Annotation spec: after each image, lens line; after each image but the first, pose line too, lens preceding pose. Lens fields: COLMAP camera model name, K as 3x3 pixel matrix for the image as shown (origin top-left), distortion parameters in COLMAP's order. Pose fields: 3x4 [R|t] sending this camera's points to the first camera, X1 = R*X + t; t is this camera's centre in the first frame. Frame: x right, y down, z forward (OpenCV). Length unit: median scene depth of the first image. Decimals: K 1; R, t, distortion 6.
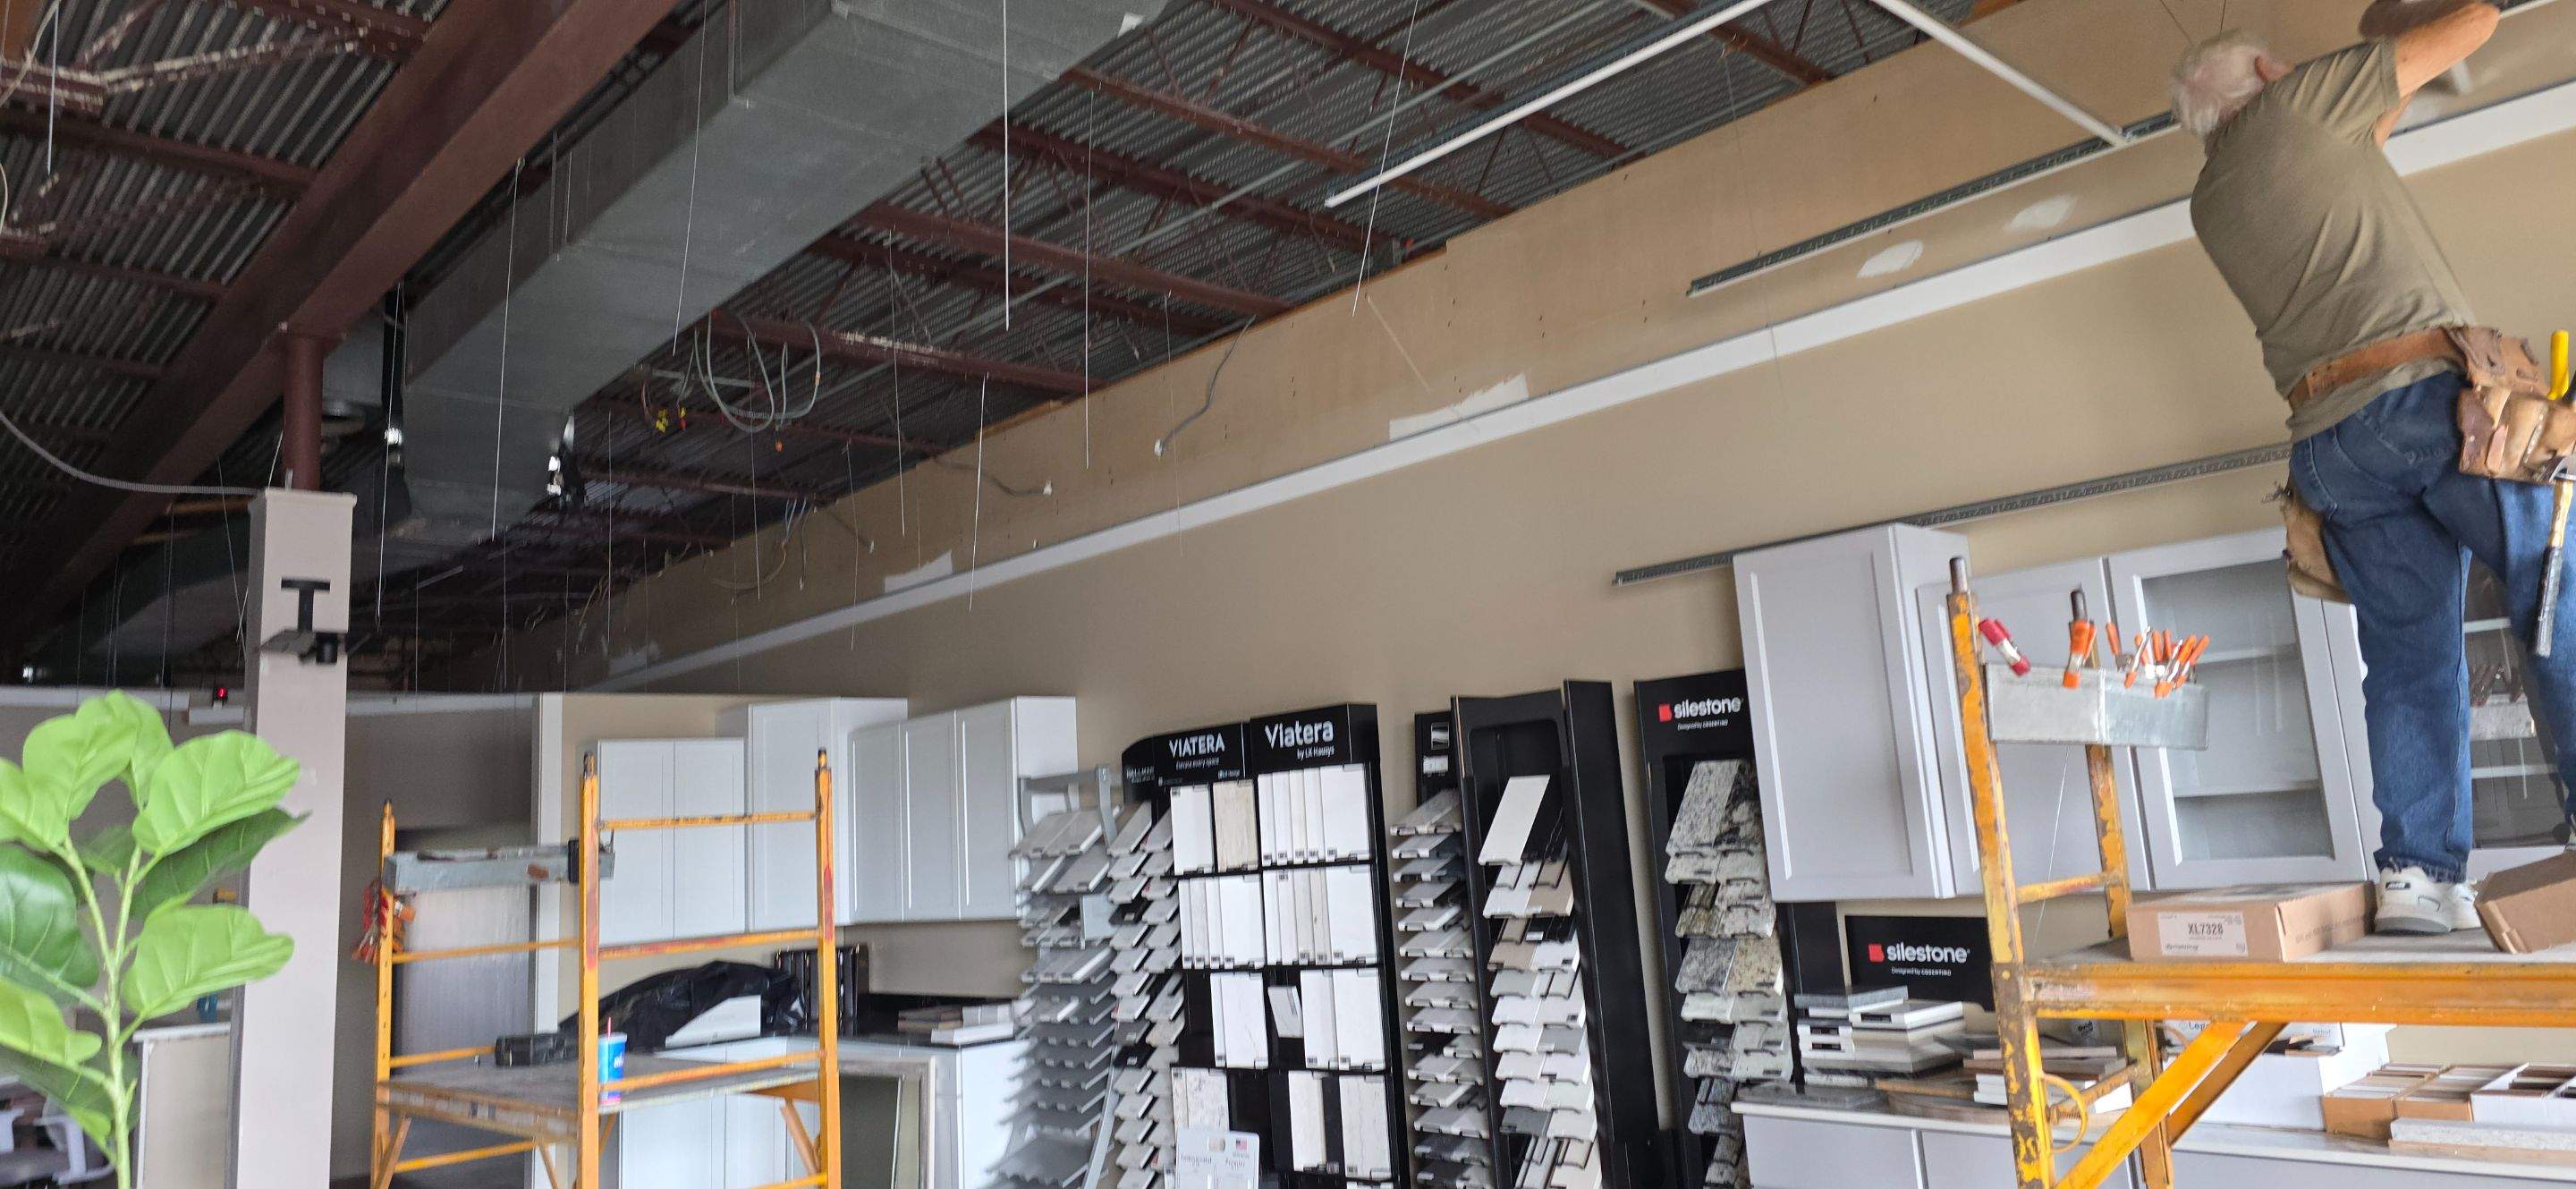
lens RADIAL K [[1673.9, 0, 1282.2], [0, 1673.9, 553.7], [0, 0, 1]] dist [0.083209, -0.080358]
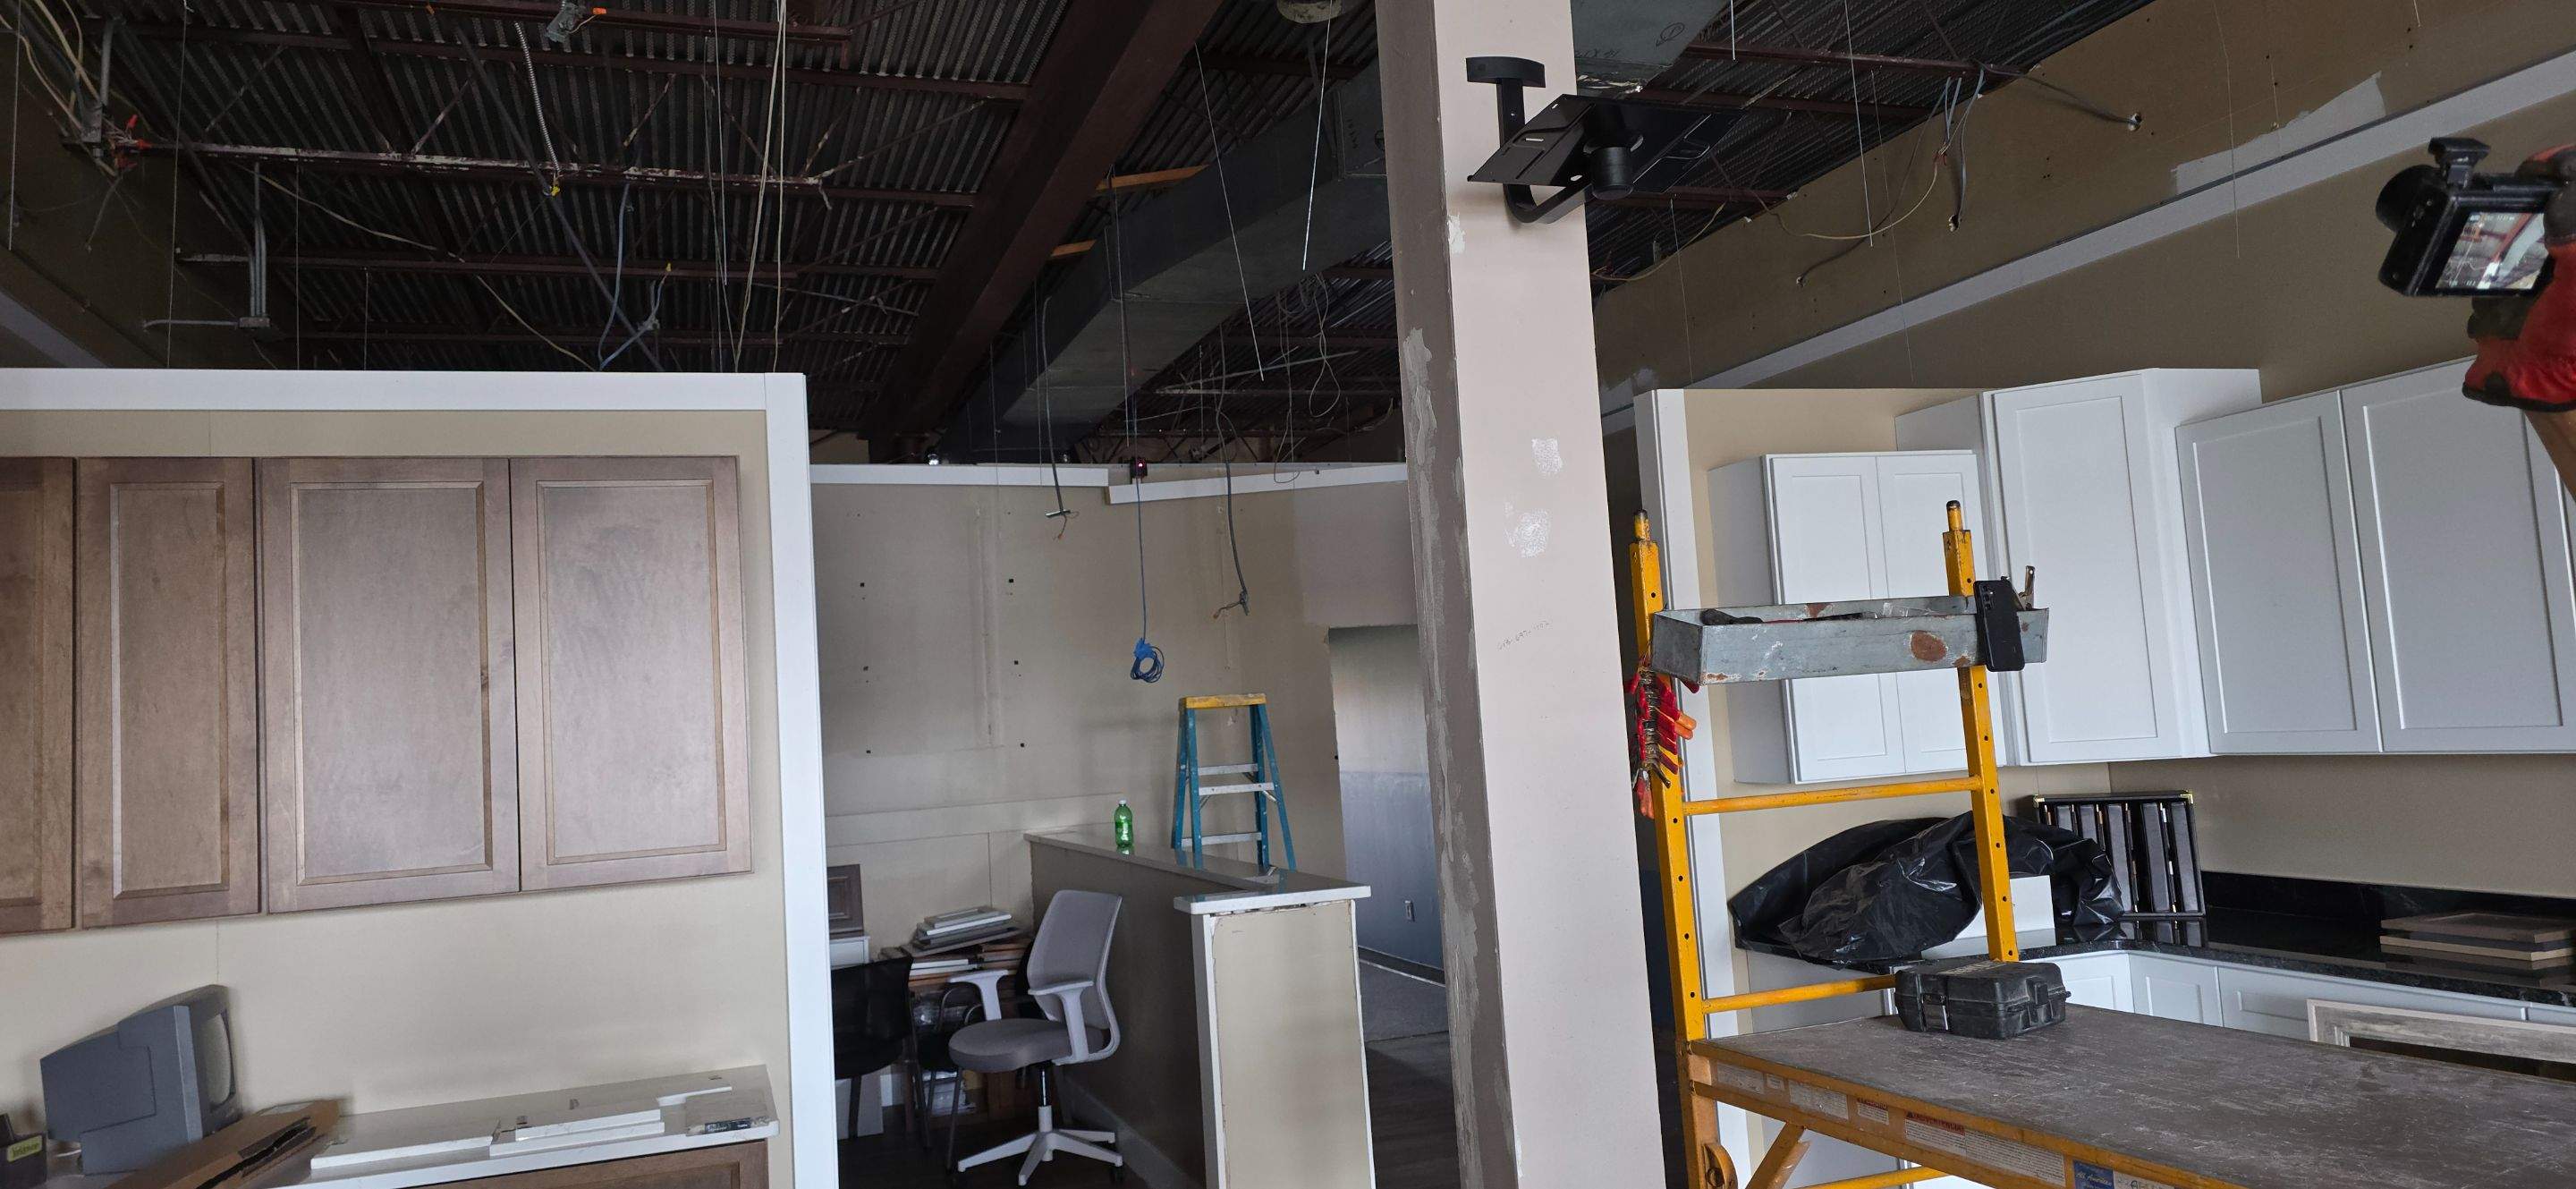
lens RADIAL K [[1673.9, 0, 1267.4], [0, 1673.9, 585.4], [0, 0, 1]] dist [0.083209, -0.080358]
pose [[0.918000, -0.030182, -0.395430, -0.384347], [0.075863, 0.992051, 0.100396, 0.096381], [0.389256, -0.122162, 0.912993, 0.434276]]
